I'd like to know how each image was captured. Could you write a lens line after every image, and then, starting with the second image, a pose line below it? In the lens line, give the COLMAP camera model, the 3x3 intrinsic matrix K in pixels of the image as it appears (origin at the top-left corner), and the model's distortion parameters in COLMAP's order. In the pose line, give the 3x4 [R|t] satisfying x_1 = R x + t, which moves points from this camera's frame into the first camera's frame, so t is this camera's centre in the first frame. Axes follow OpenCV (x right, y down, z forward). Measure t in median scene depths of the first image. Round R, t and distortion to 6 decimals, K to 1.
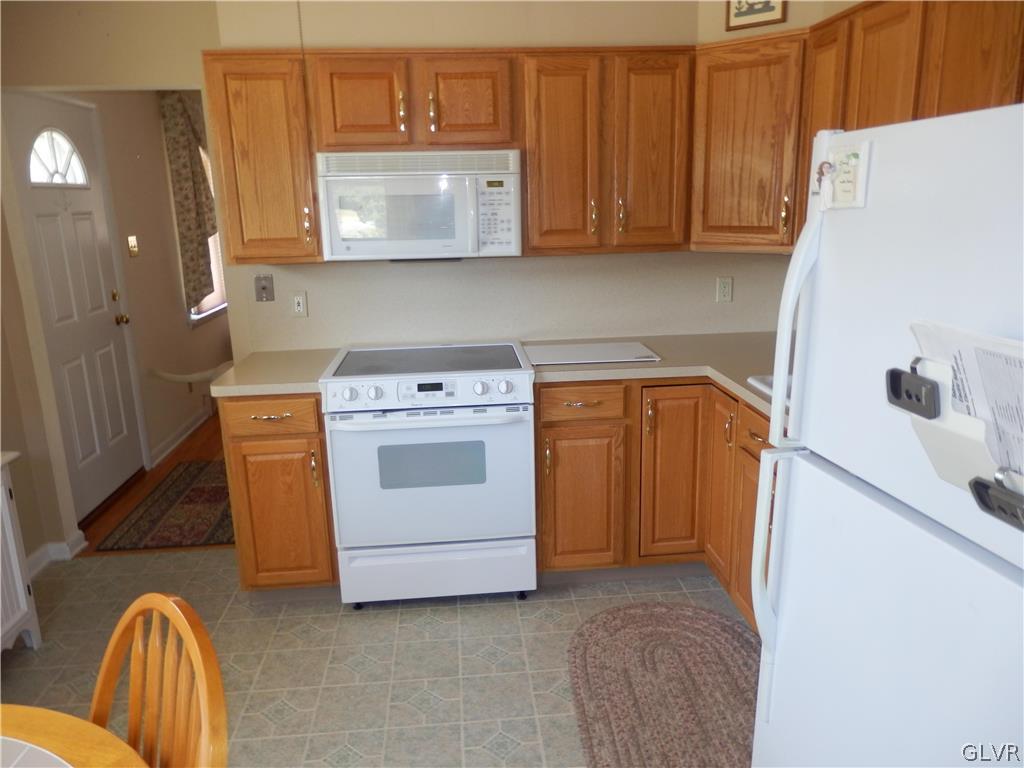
lens RADIAL K [[756.7, 0, 514.5], [0, 756.7, 383.2], [0, 0, 1]] dist [-0.004174, 0.005135]
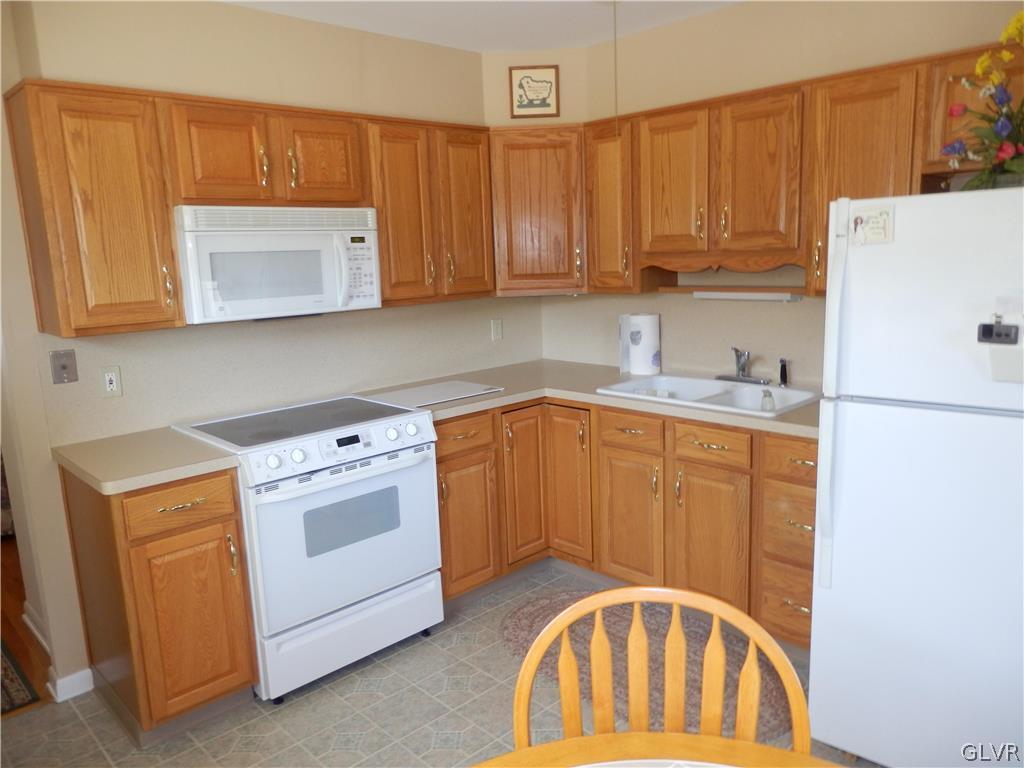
lens RADIAL K [[756.7, 0, 516.8], [0, 756.7, 385.1], [0, 0, 1]] dist [-0.004174, 0.005135]
pose [[0.781708, -0.116704, 0.612628, -0.516432], [0.167052, 0.985621, -0.025399, -0.004649], [-0.600854, 0.122196, 0.789963, 0.075655]]
